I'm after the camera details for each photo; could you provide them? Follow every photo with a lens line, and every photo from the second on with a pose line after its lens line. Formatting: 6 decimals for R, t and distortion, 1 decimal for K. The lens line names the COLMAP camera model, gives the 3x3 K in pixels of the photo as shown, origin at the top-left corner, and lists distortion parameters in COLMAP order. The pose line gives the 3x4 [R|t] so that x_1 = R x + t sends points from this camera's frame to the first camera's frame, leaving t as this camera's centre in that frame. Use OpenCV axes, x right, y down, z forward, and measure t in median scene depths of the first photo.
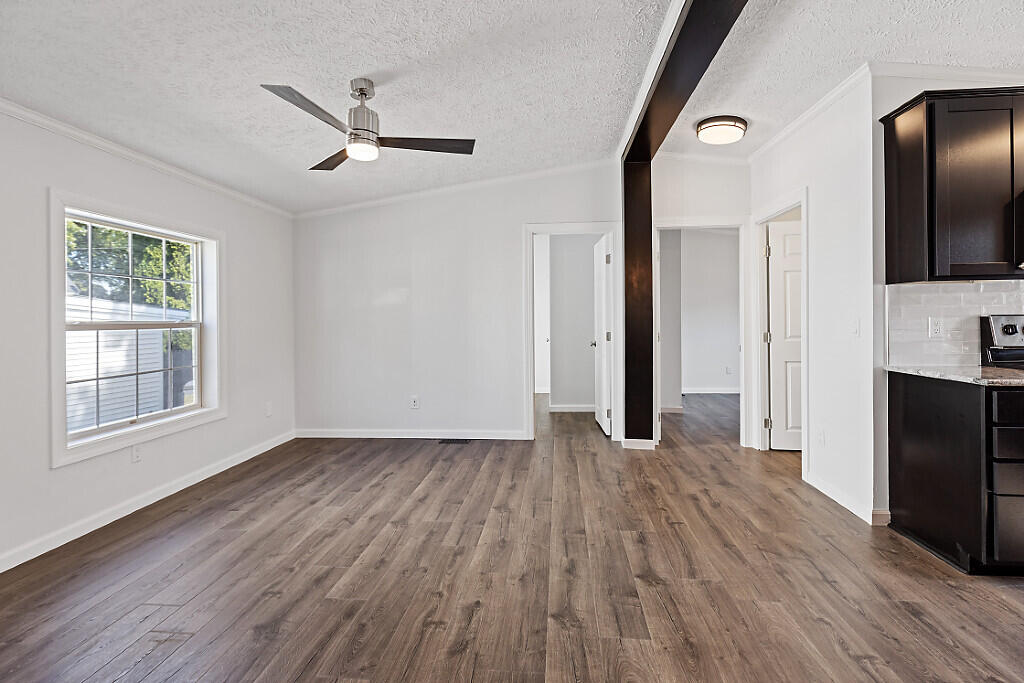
lens RADIAL K [[461.7, 0, 511.4], [0, 461.7, 318.7], [0, 0, 1]] dist [0.002215, -0.001881]
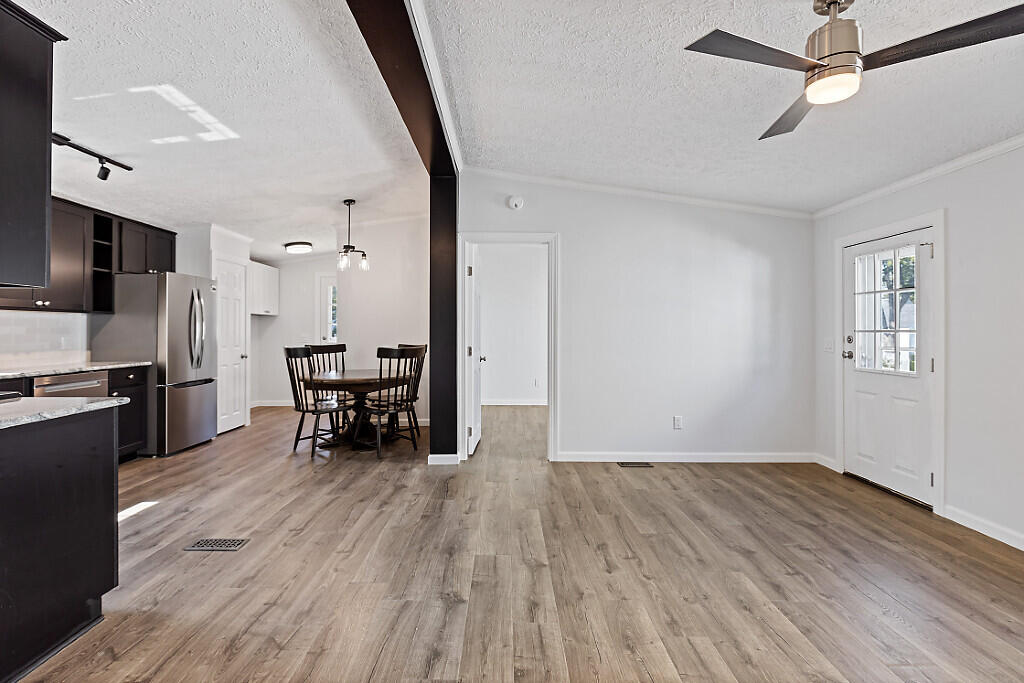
lens RADIAL K [[461.7, 0, 508.8], [0, 461.7, 332.1], [0, 0, 1]] dist [0.002215, -0.001881]
pose [[-0.993837, 0.010060, -0.110393, 0.279593], [0.009590, 0.999943, 0.004794, -0.008033], [0.110435, 0.003706, -0.993876, 1.952563]]
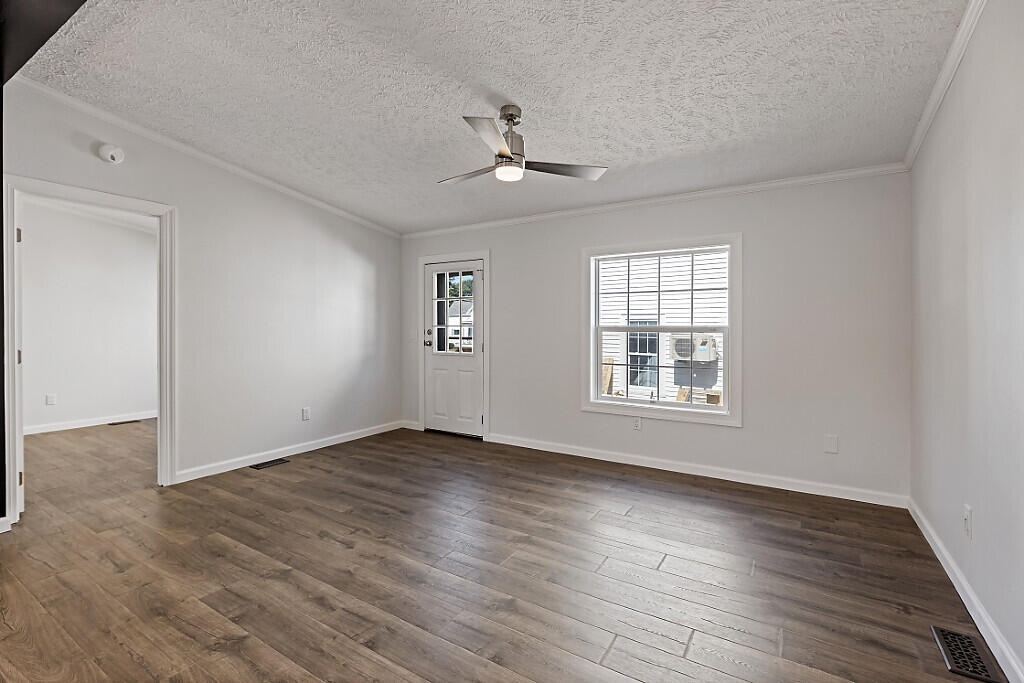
lens RADIAL K [[461.7, 0, 504.1], [0, 461.7, 332.5], [0, 0, 1]] dist [0.002215, -0.001881]
pose [[-0.446899, 0.022002, -0.894314, 0.793795], [0.004246, 0.999738, 0.022473, -0.009371], [0.894574, 0.006246, -0.446875, 1.774593]]
